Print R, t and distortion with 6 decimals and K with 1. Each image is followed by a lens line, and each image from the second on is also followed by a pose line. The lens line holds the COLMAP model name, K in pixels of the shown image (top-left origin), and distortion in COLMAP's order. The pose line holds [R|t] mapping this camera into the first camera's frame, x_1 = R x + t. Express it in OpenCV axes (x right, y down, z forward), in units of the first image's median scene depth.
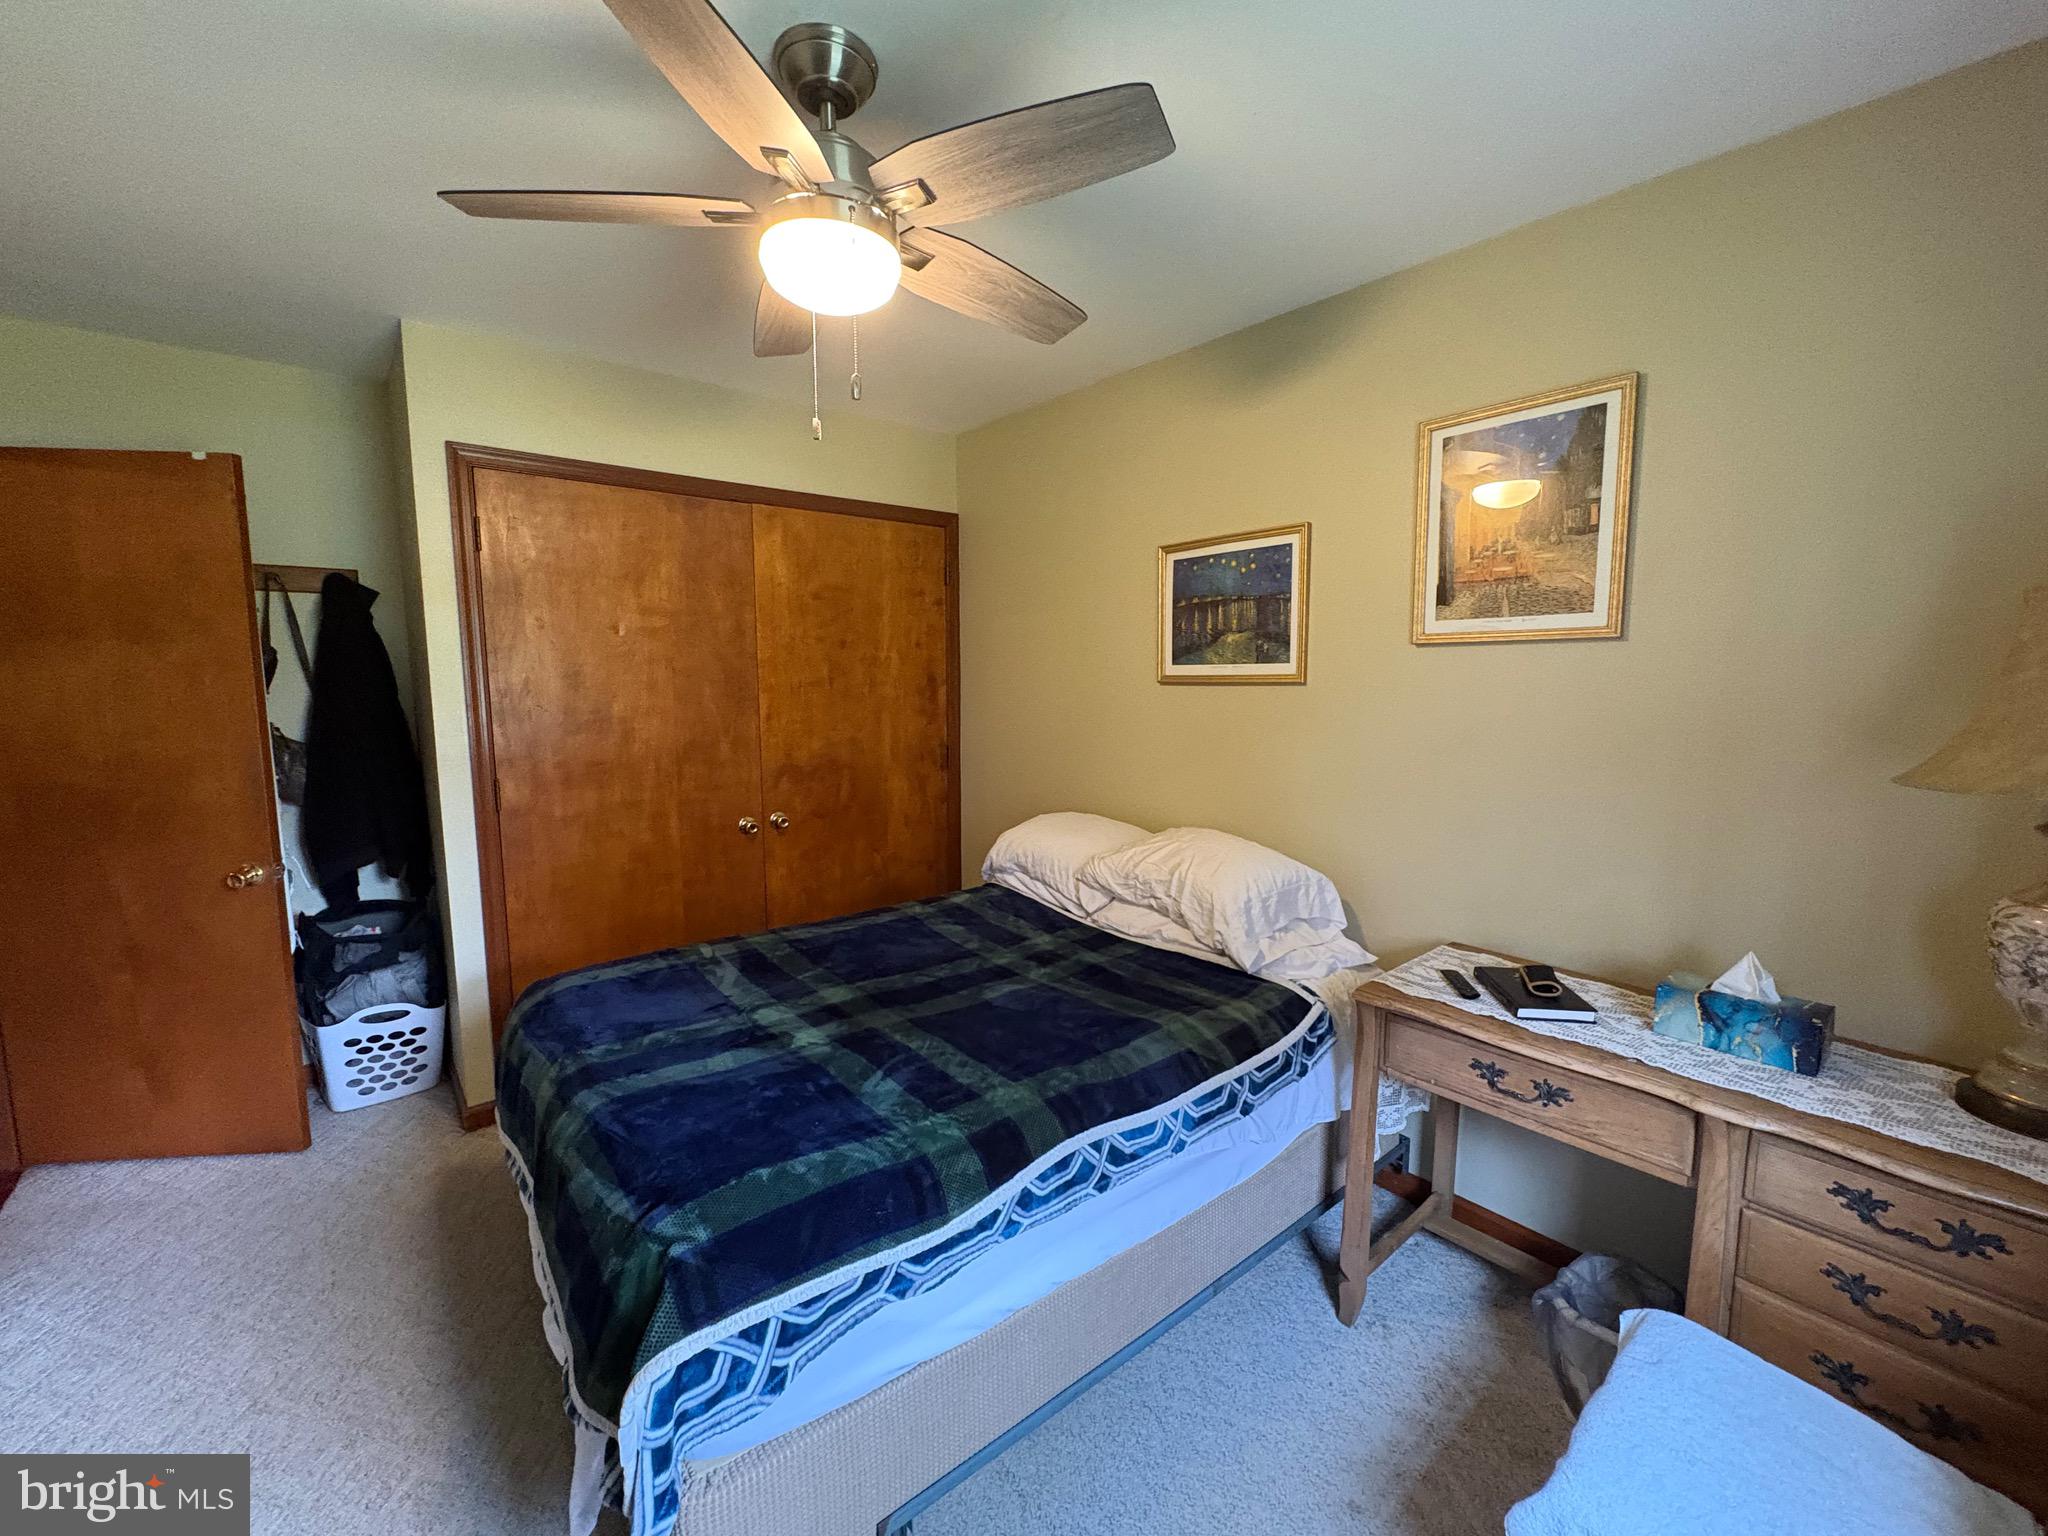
lens RADIAL K [[824.3, 0, 1018.0], [0, 824.3, 766.5], [0, 0, 1]] dist [0.001837, -0.000218]
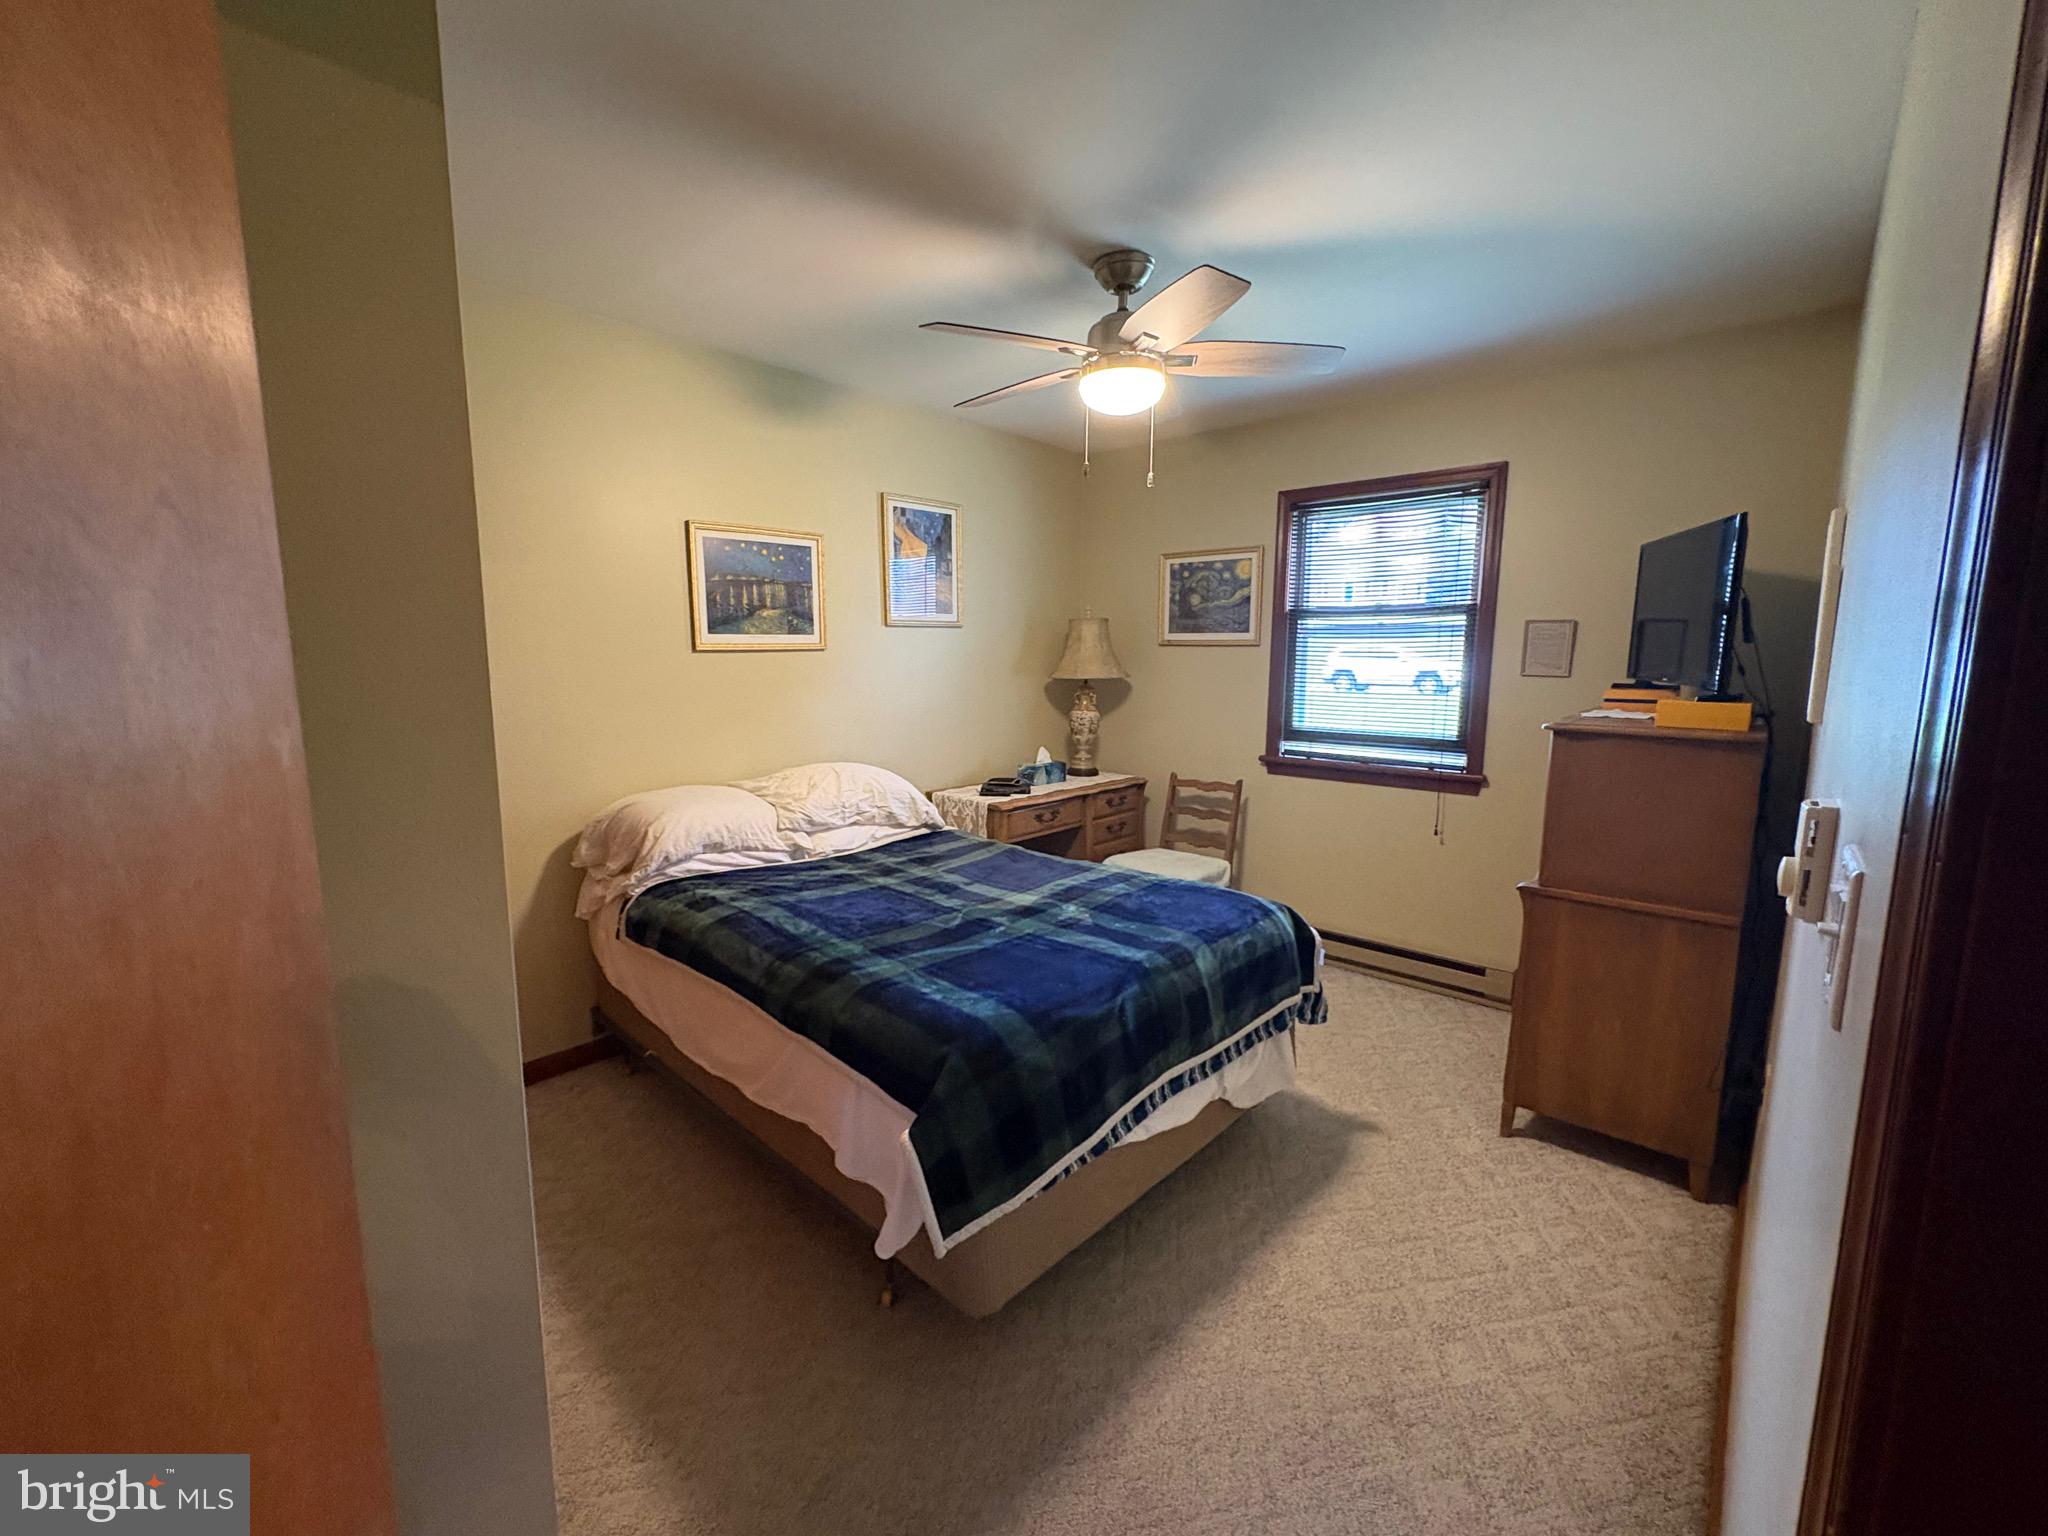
lens RADIAL K [[824.3, 0, 1018.0], [0, 824.3, 766.5], [0, 0, 1]] dist [0.001837, -0.000218]
pose [[-0.126707, -0.131092, 0.983240, -1.059524], [0.118724, 0.982099, 0.146240, -0.069879], [-0.984810, 0.135263, -0.108875, 0.829411]]
